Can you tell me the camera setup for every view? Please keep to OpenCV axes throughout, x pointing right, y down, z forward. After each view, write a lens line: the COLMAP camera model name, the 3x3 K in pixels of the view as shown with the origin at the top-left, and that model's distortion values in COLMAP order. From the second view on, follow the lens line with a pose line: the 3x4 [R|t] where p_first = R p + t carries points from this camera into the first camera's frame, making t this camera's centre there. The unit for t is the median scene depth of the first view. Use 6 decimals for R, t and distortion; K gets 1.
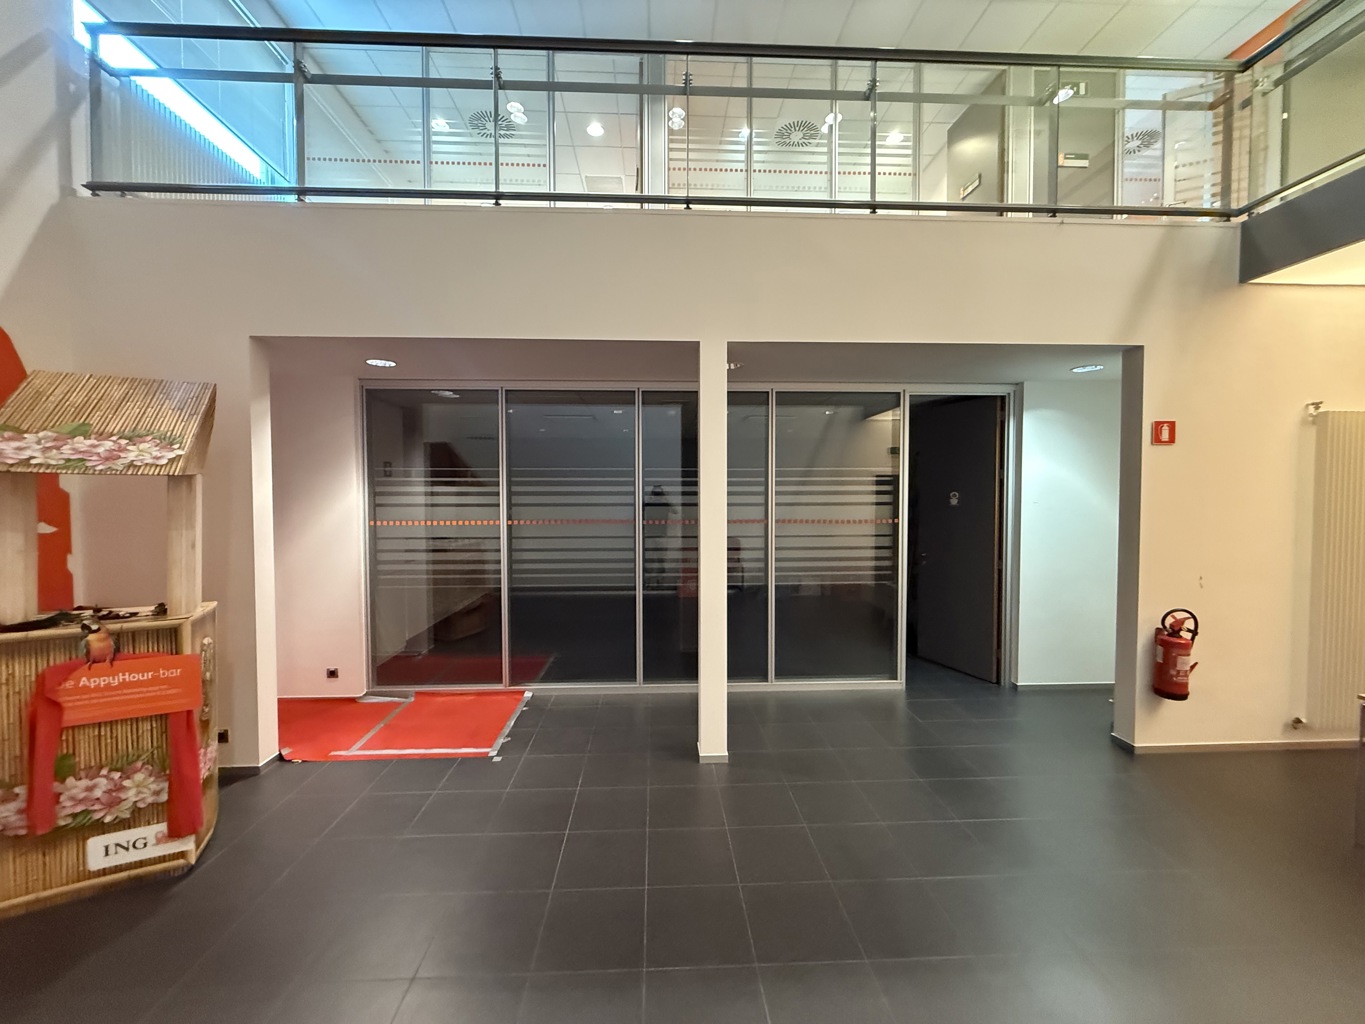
lens RADIAL K [[543.4, 0, 682.8], [0, 543.4, 506.5], [0, 0, 1]] dist [0.003435, 0.000151]
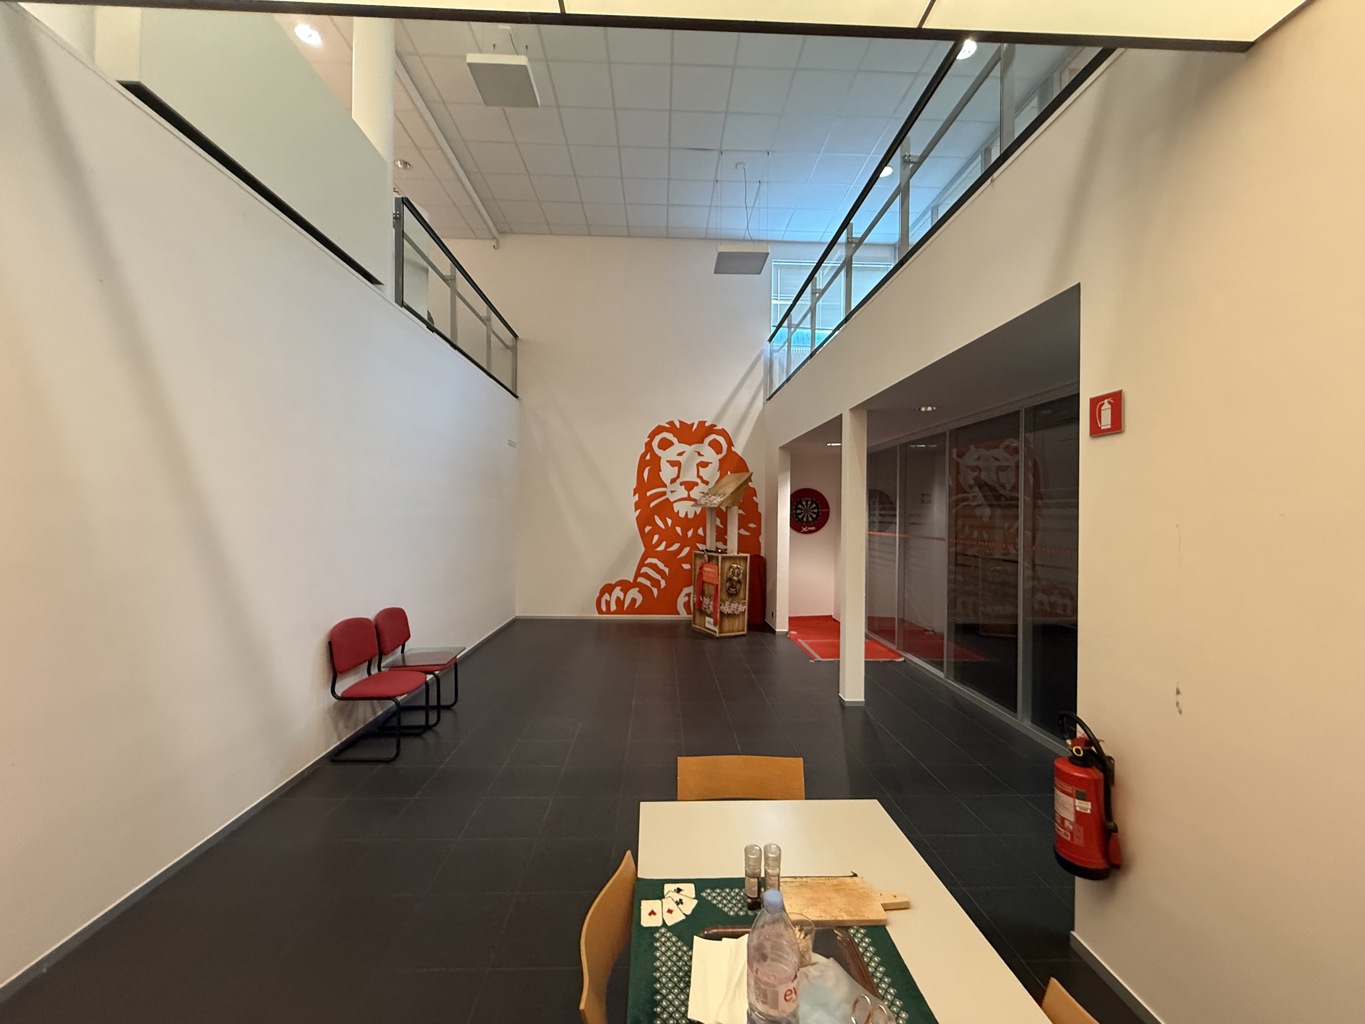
lens RADIAL K [[543.4, 0, 682.6], [0, 543.4, 514.0], [0, 0, 1]] dist [0.003435, 0.000151]
pose [[0.001359, 0.003778, -0.999992, 1.468301], [-0.033869, 0.999419, 0.003730, -0.016718], [0.999425, 0.033864, 0.001487, 0.551466]]
